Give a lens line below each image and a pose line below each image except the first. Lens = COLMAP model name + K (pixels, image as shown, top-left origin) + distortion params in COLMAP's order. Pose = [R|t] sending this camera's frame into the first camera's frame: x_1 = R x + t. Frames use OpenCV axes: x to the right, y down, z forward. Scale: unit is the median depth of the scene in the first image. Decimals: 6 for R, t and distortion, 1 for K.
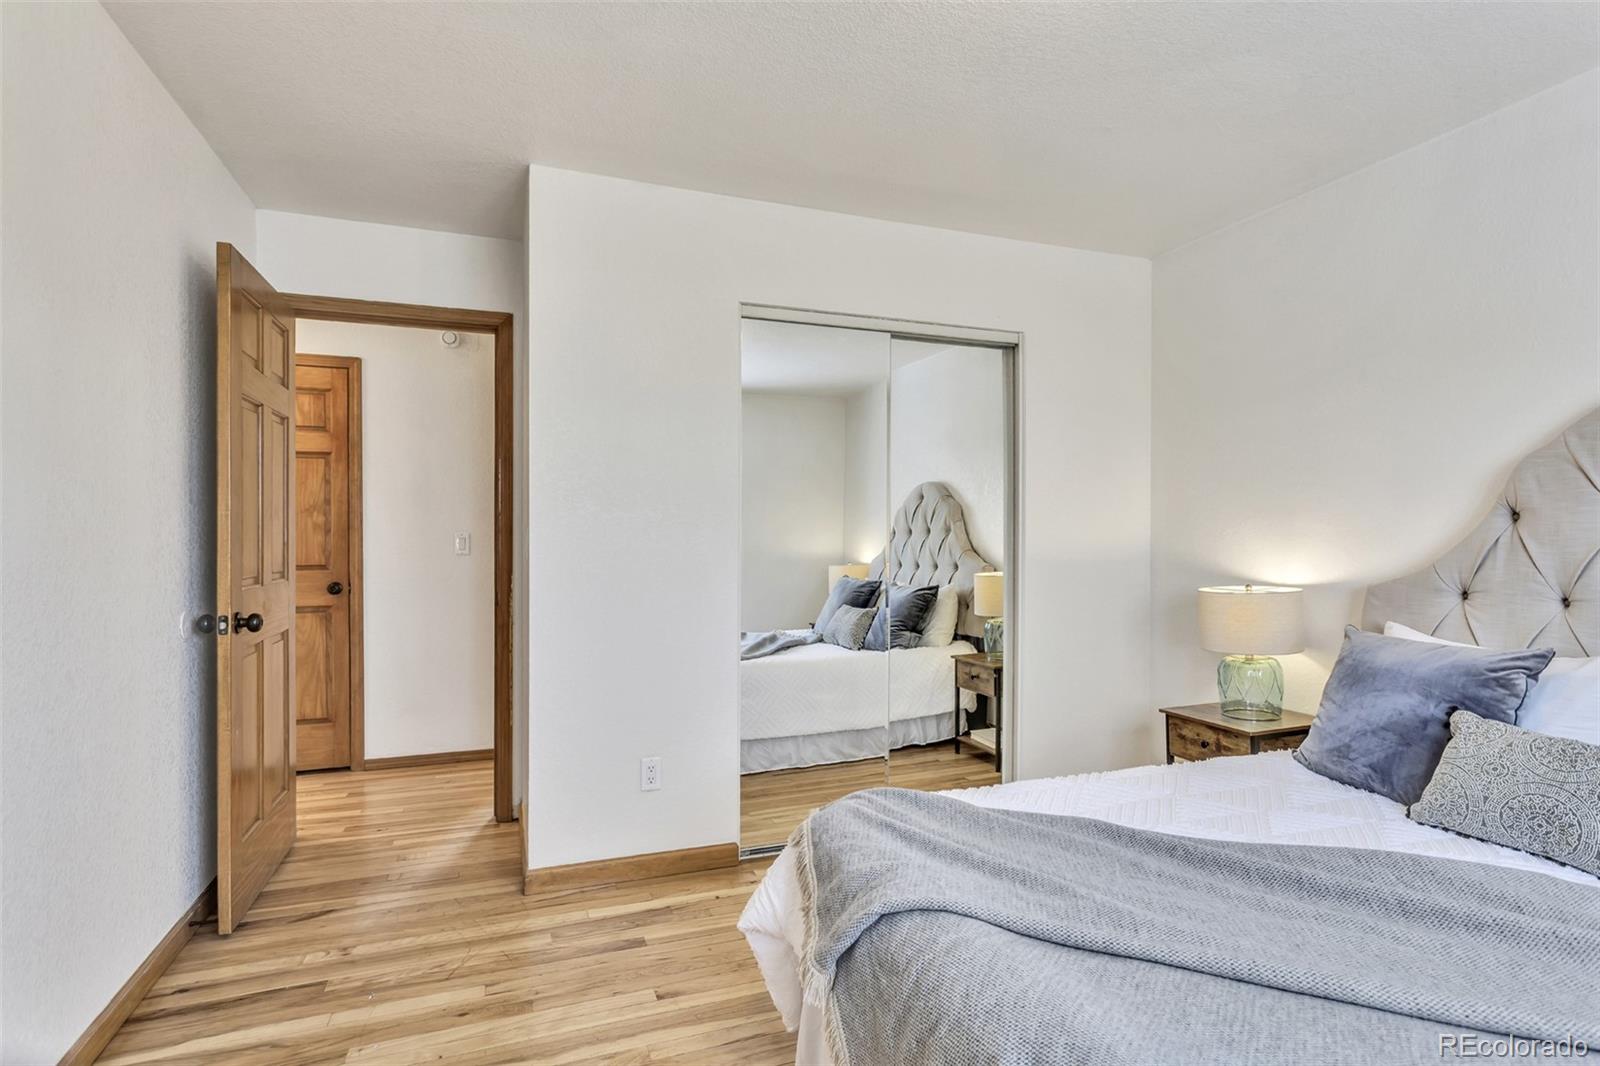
lens RADIAL K [[803.7, 0, 801.6], [0, 803.7, 537.0], [0, 0, 1]] dist [-0.001811, 0.003857]
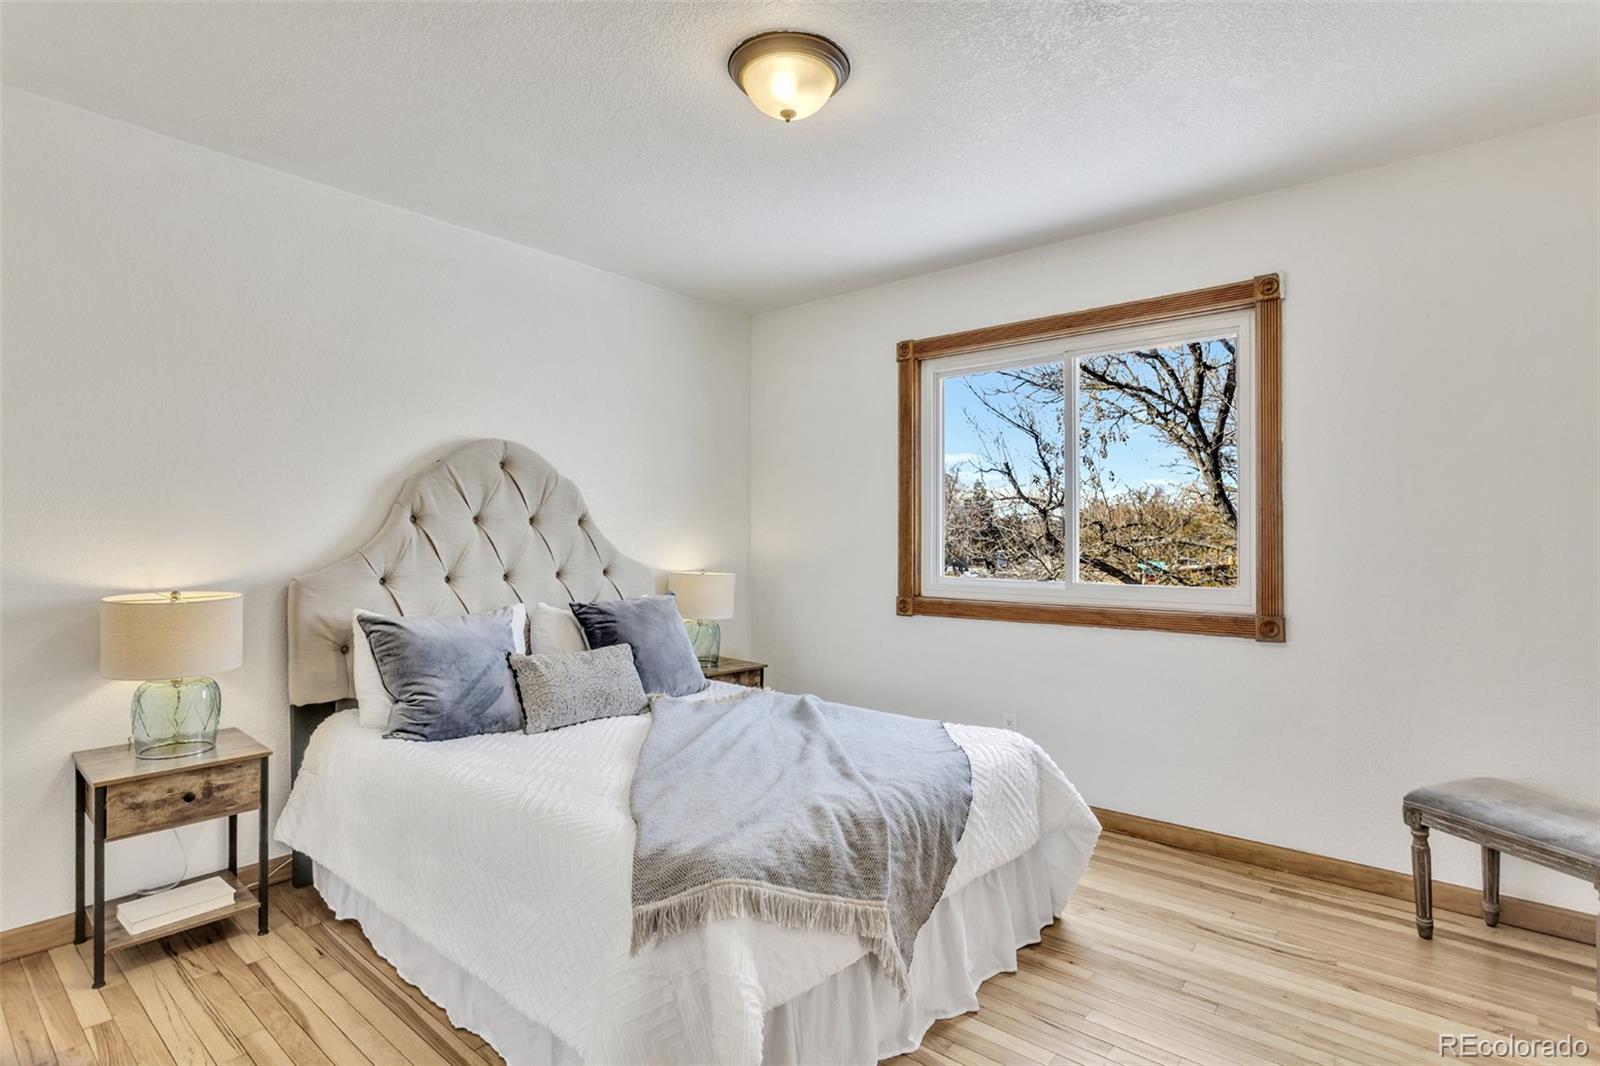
lens RADIAL K [[803.7, 0, 798.6], [0, 803.7, 534.5], [0, 0, 1]] dist [-0.001811, 0.003857]
pose [[-0.491854, 0.006061, 0.870657, -0.473729], [-0.001389, 0.999969, -0.007745, 0.007934], [-0.870677, -0.005018, -0.491830, 0.869975]]
